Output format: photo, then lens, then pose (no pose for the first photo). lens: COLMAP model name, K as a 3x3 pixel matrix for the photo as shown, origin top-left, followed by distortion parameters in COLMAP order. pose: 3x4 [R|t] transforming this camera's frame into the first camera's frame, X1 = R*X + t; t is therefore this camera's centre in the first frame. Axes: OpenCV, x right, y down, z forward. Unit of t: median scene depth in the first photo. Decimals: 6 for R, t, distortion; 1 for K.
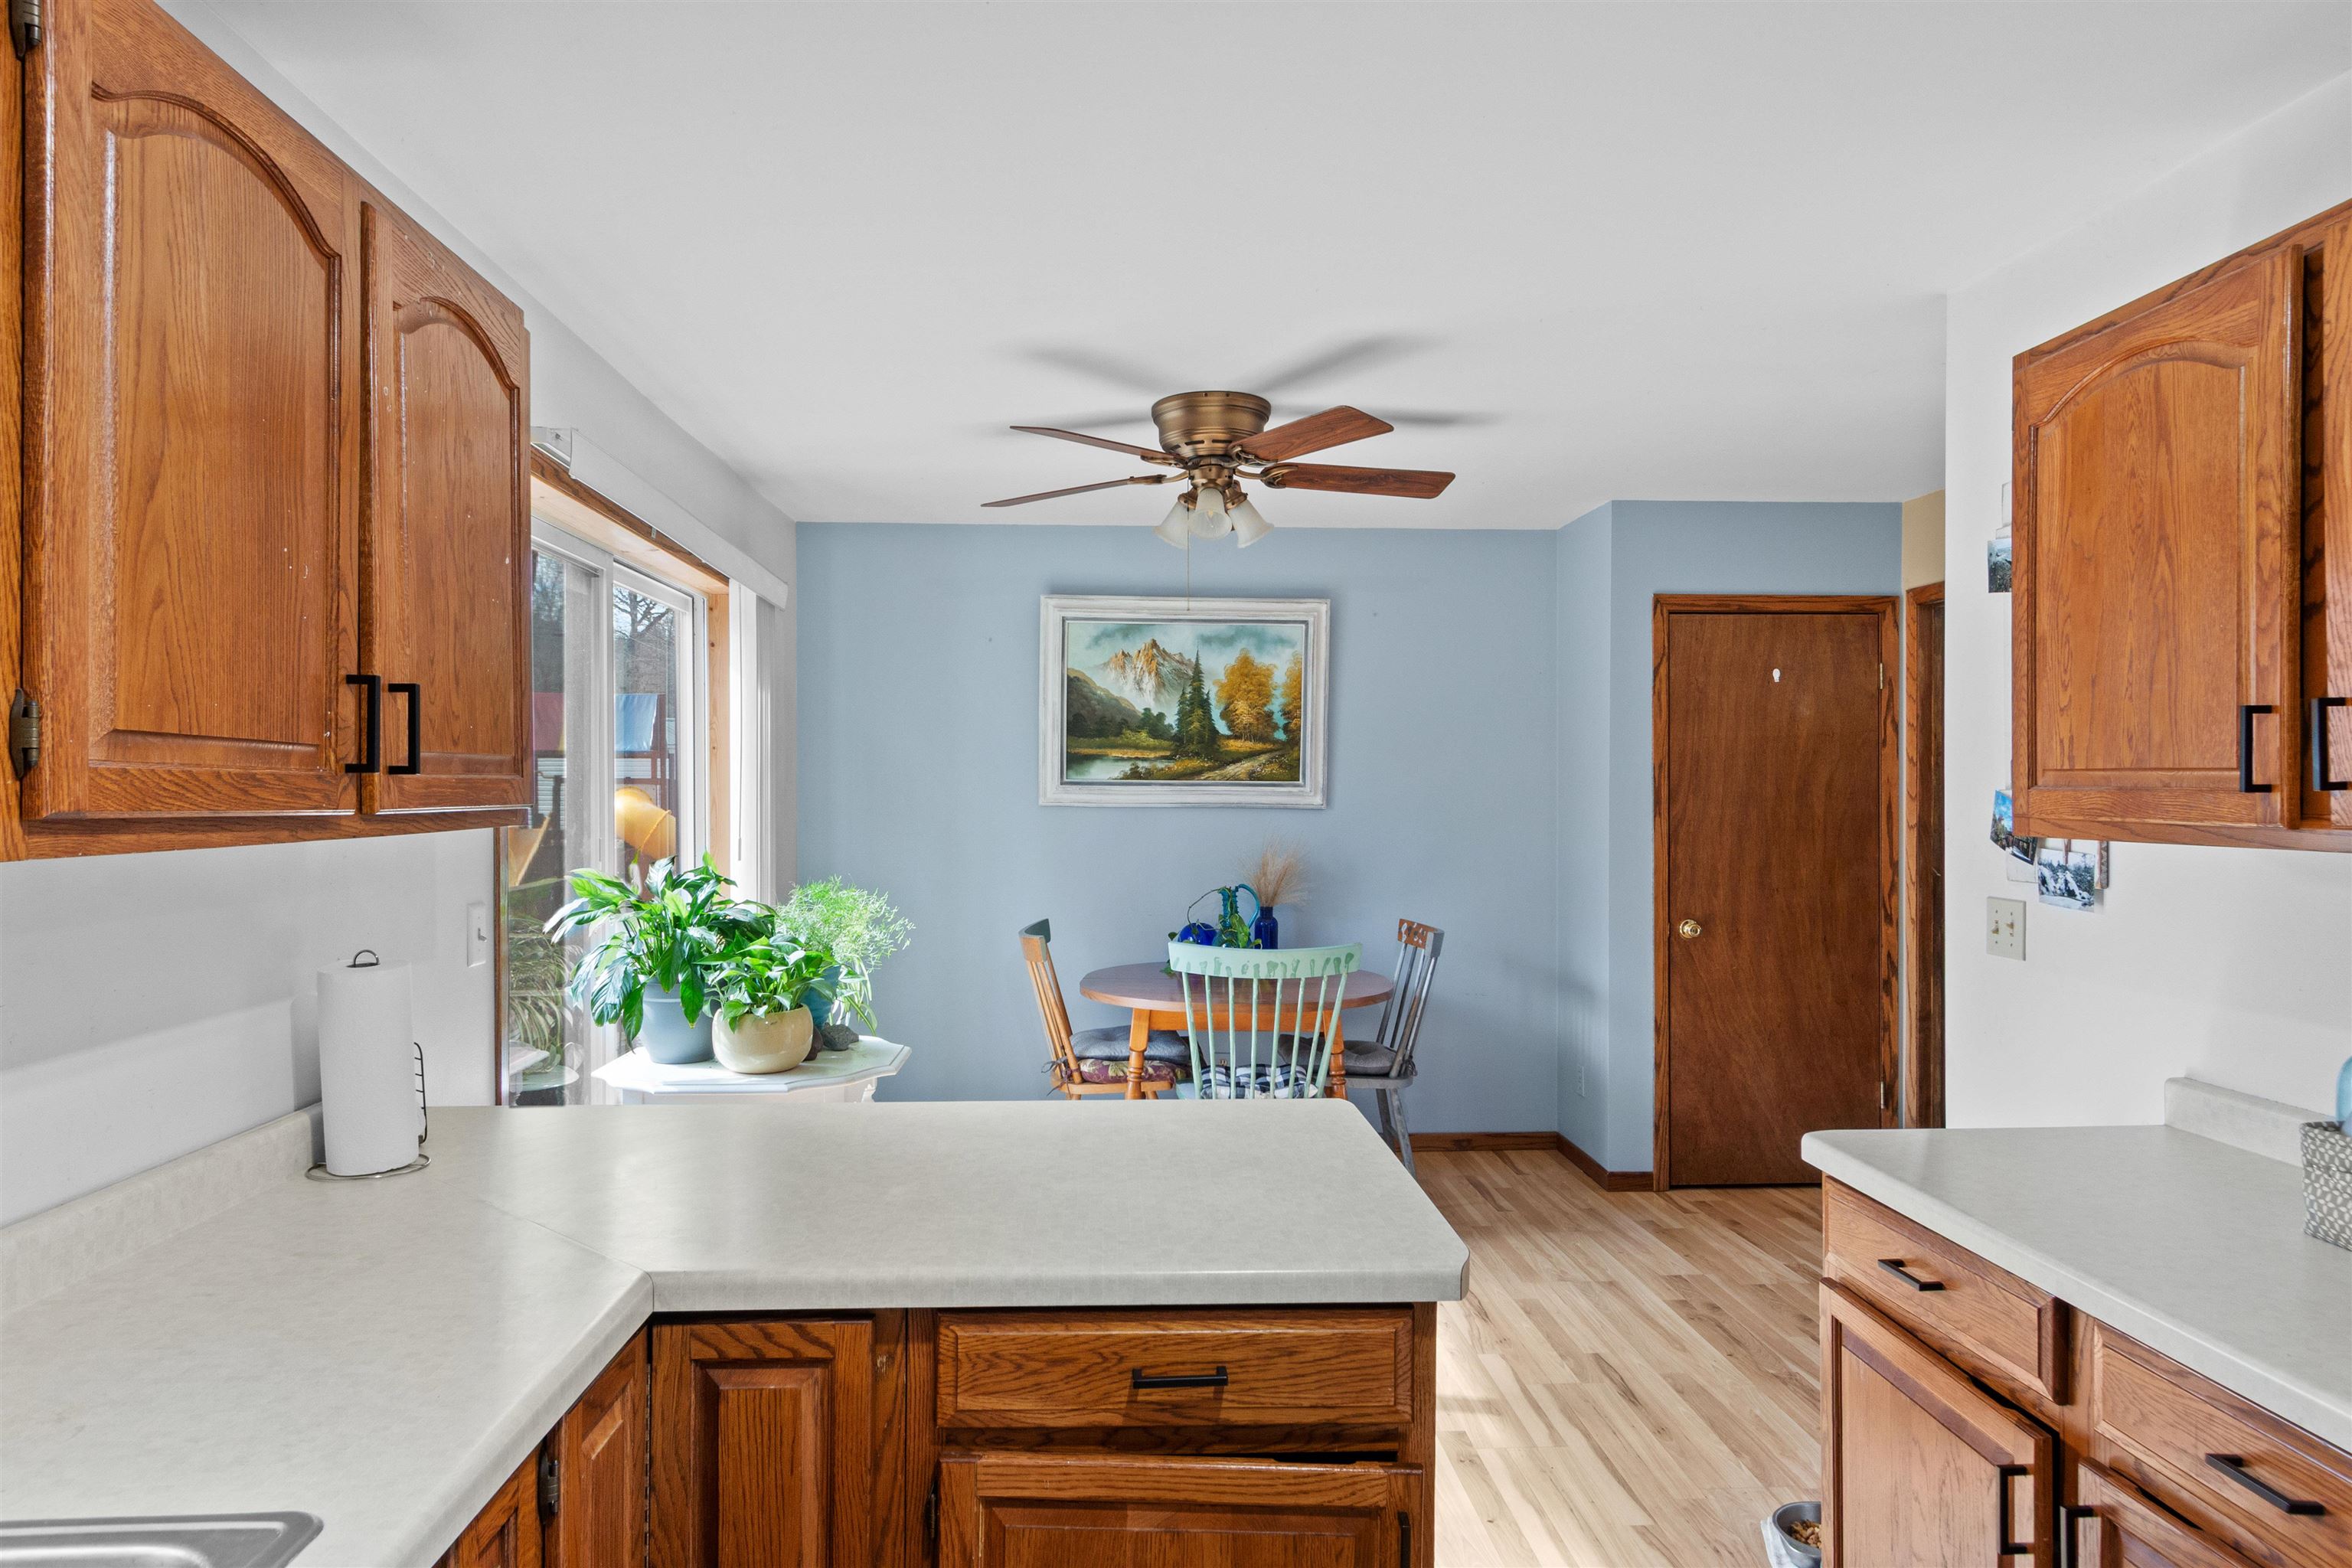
lens RADIAL K [[1522.8, 0, 1171.0], [0, 1522.8, 795.6], [0, 0, 1]] dist [0.004335, -0.005064]
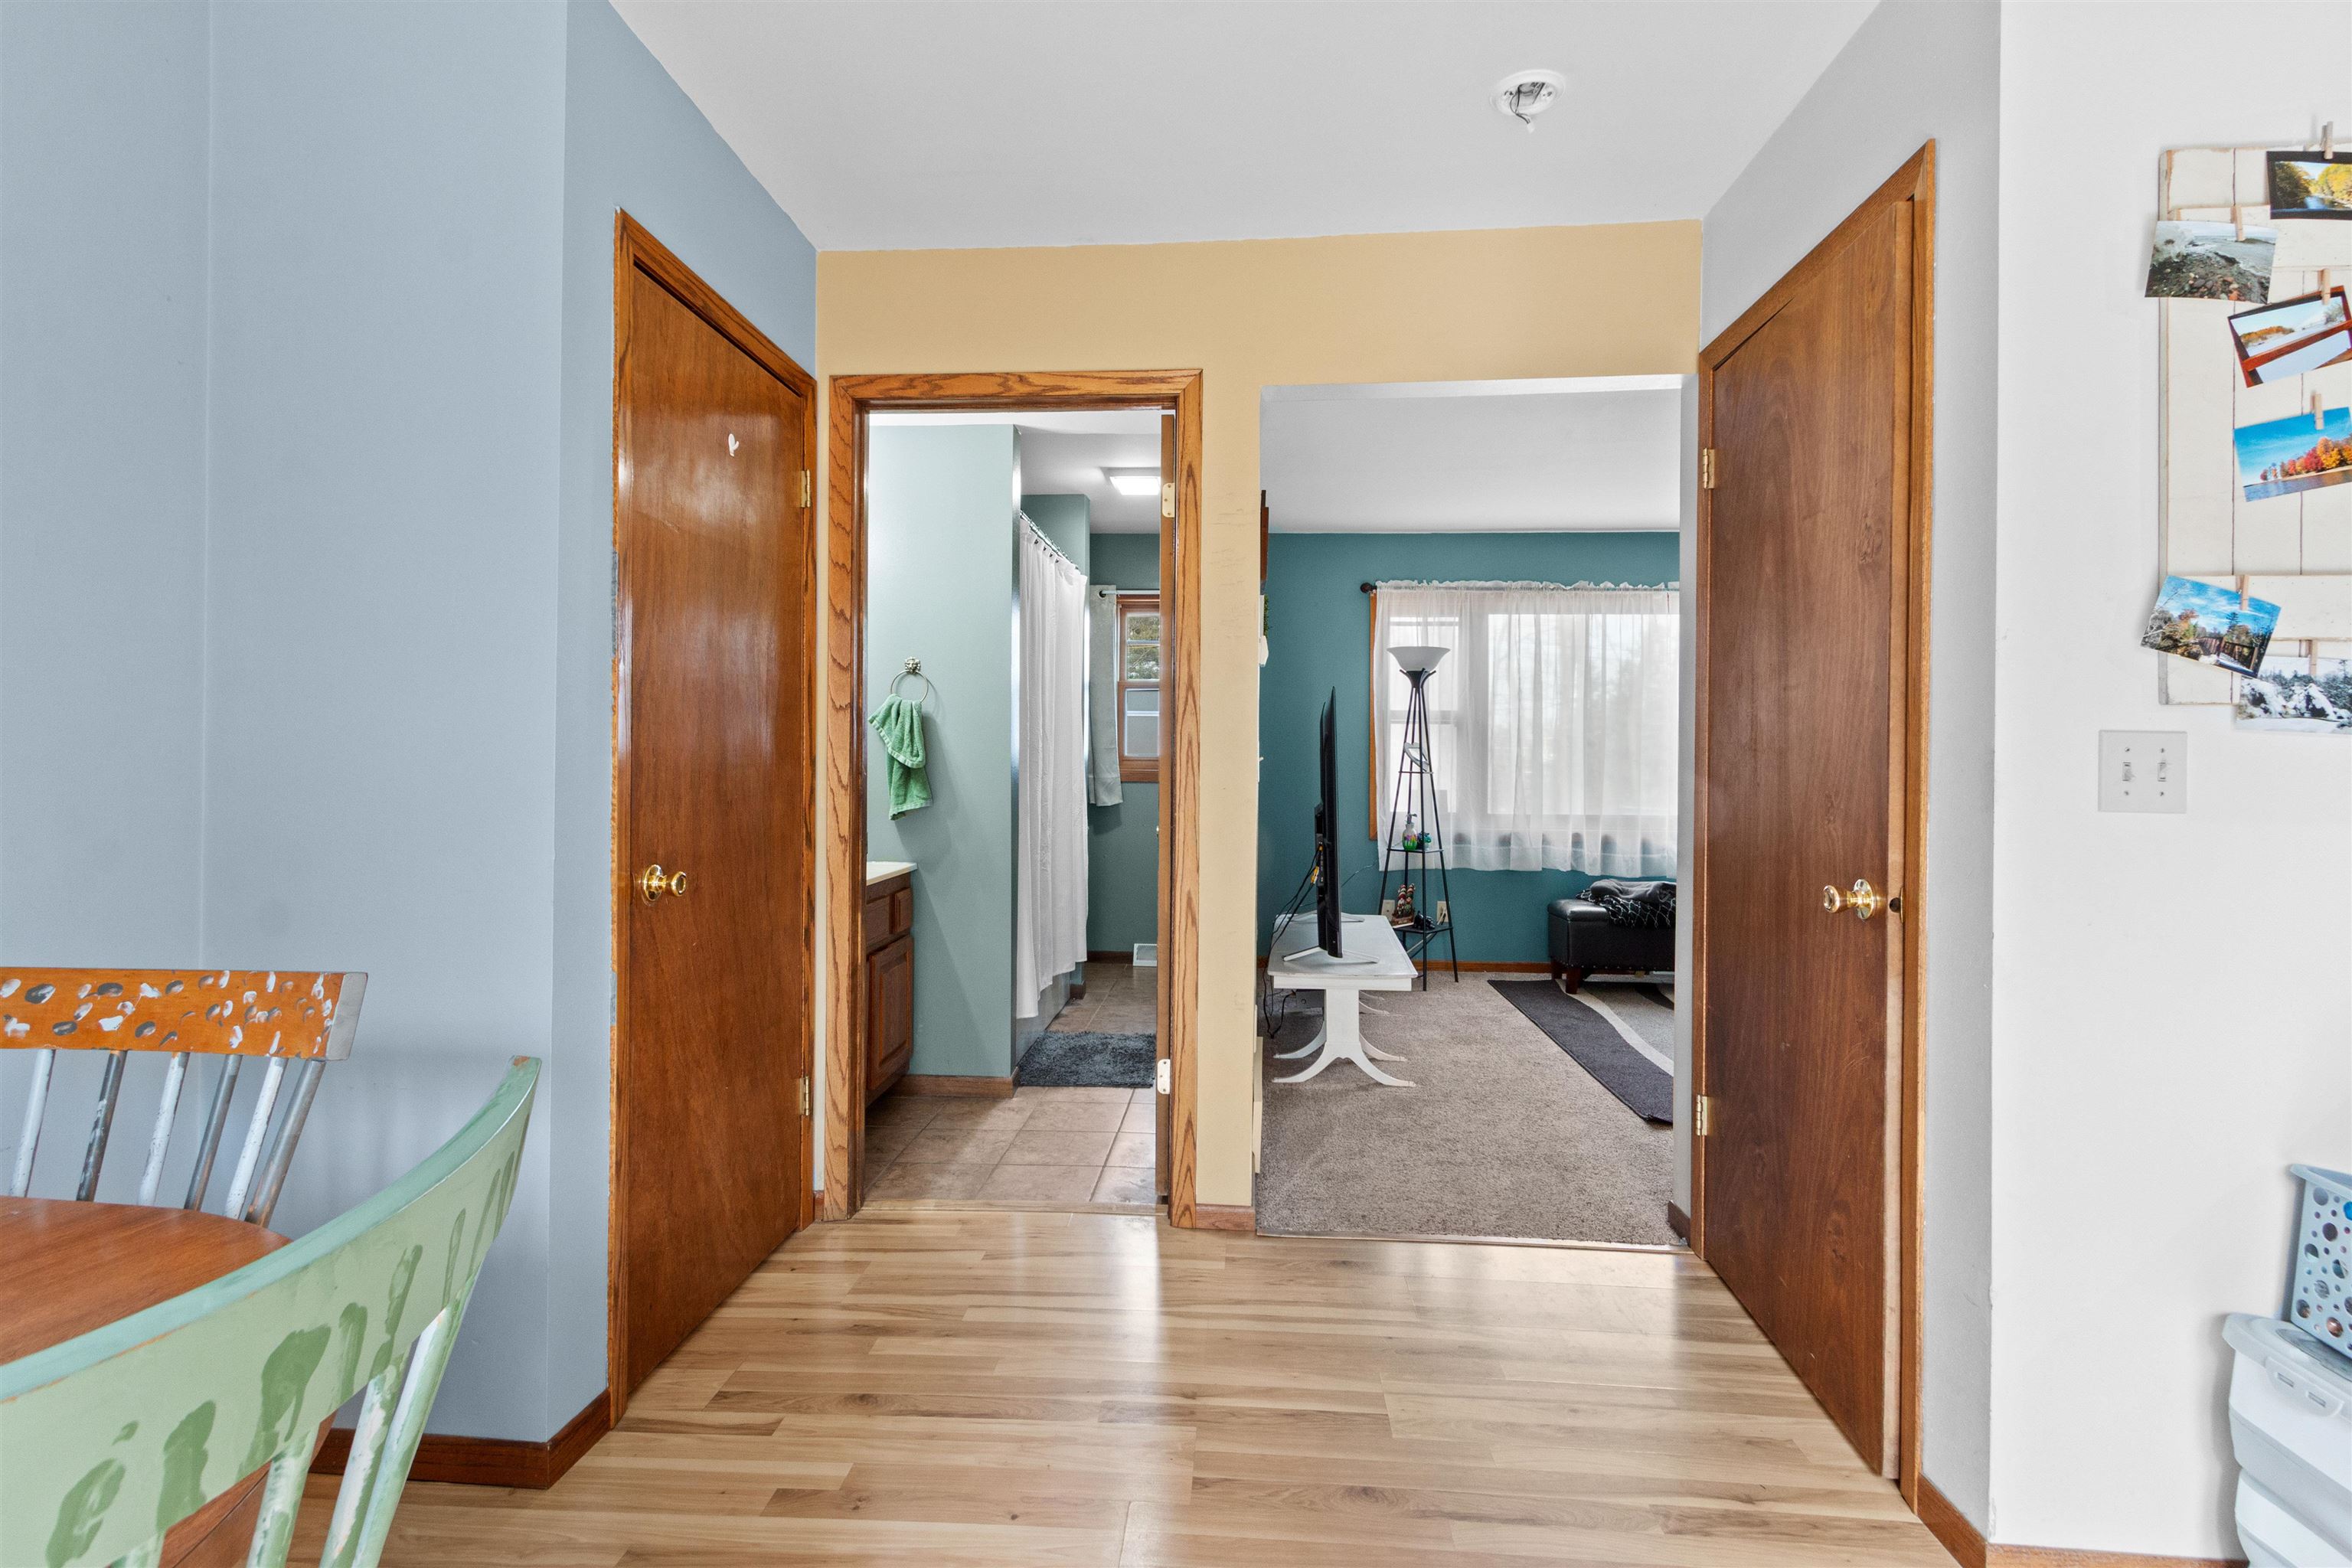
lens RADIAL K [[1131.6, 0, 1170.4], [0, 1131.6, 762.4], [0, 0, 1]] dist [-0.002285, -0.000301]
pose [[0.122892, 0.003743, 0.992413, -0.037192], [-0.002289, 0.999991, -0.003488, 0.086865], [-0.992417, -0.001843, 0.122900, 1.411333]]
